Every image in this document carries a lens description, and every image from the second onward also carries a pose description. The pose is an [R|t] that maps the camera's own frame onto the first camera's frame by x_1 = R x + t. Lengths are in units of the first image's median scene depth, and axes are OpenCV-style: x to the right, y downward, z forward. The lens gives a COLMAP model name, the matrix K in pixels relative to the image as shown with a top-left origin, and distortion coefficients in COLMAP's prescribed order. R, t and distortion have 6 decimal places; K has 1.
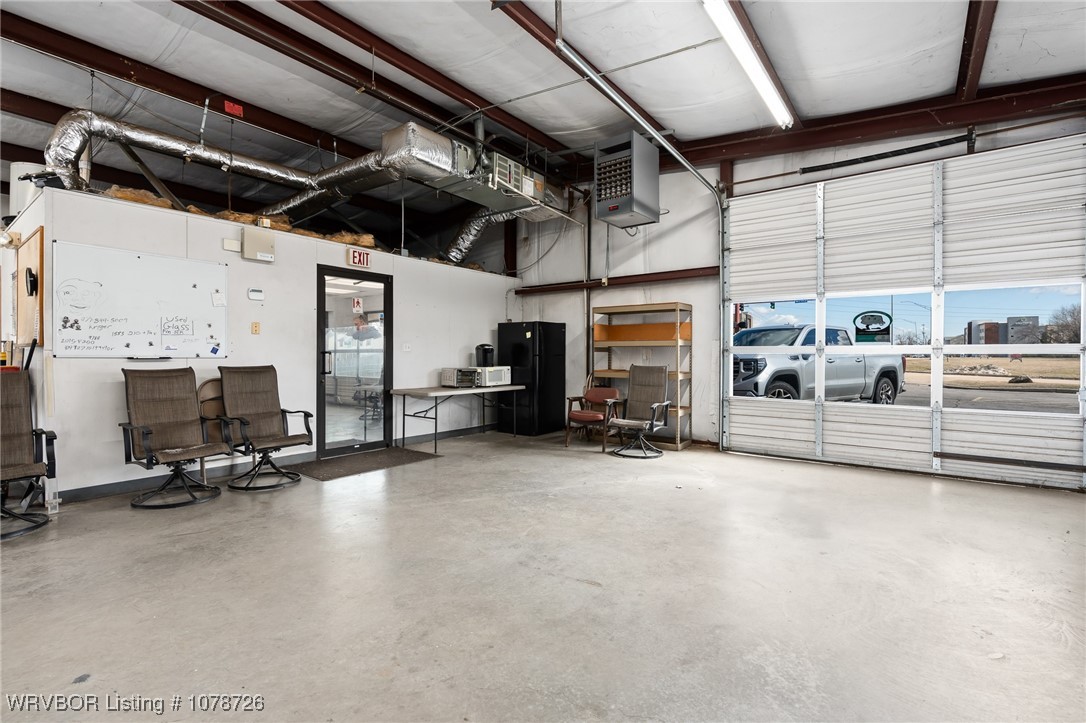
lens RADIAL K [[492.2, 0, 543.0], [0, 492.2, 361.5], [0, 0, 1]] dist [-0.003213, -0.000340]
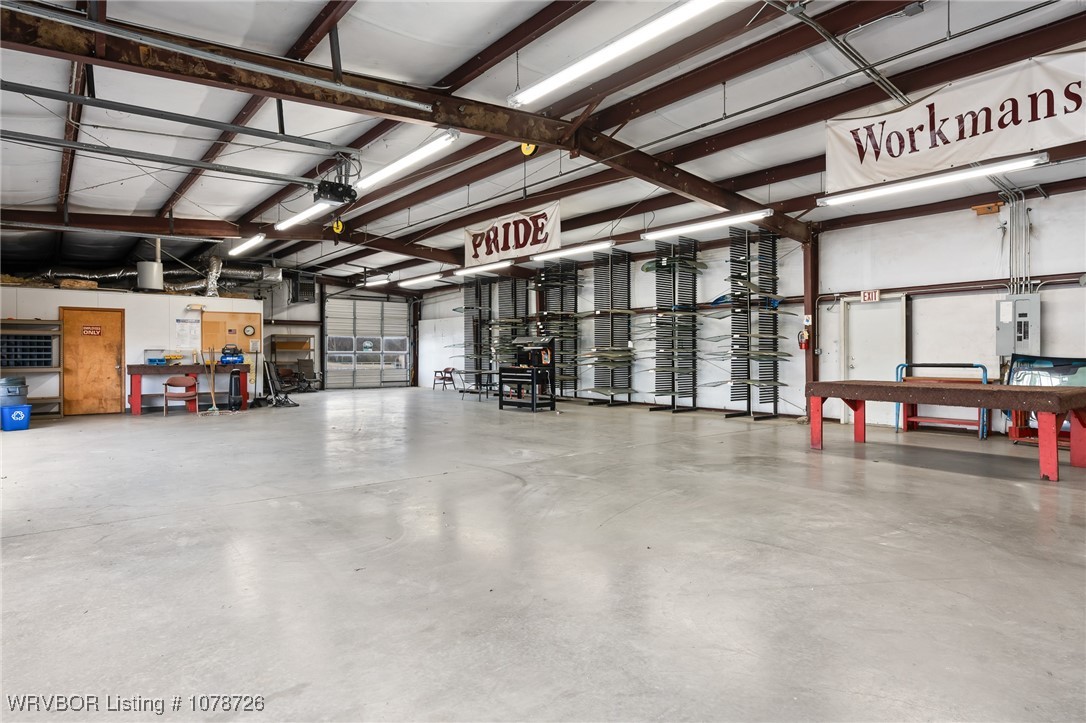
lens RADIAL K [[613.3, 0, 540.4], [0, 613.3, 351.1], [0, 0, 1]] dist [0.030090, -0.000134]
pose [[0.236487, 0.002269, 0.971632, -2.631915], [0.014916, 0.999871, -0.005966, 0.003875], [-0.971520, 0.015904, 0.236423, -0.959773]]
